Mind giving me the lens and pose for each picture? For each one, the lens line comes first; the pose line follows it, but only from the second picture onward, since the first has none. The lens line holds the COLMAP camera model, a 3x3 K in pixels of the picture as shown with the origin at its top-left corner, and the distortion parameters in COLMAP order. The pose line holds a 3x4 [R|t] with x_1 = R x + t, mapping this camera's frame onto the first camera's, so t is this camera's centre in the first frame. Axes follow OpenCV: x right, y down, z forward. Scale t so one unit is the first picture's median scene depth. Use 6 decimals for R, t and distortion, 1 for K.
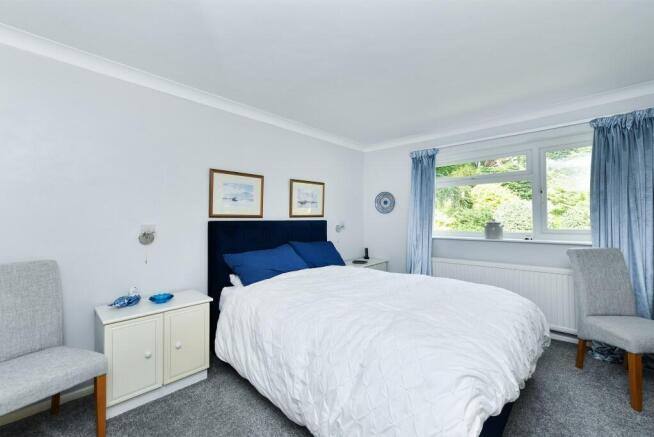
lens RADIAL K [[253.3, 0, 327.0], [0, 253.3, 218.5], [0, 0, 1]] dist [-0.000073, -0.000049]
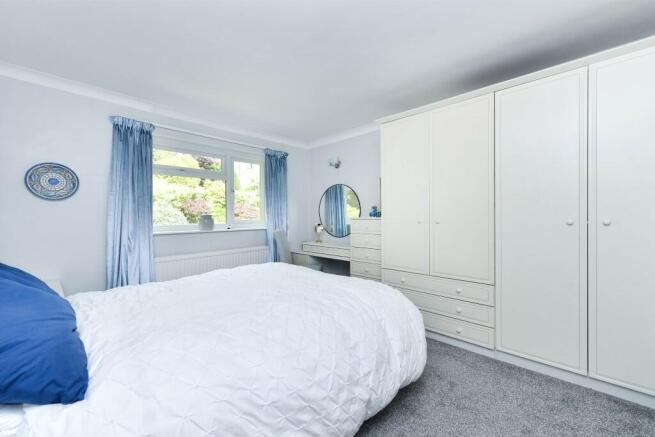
lens RADIAL K [[265.7, 0, 327.5], [0, 265.7, 218.5], [0, 0, 1]] dist [0.000647, -0.000021]
pose [[0.036786, -0.020581, 0.999111, -0.417673], [-0.014883, 0.999666, 0.021141, -0.001580], [-0.999212, -0.015647, 0.036468, 0.408511]]
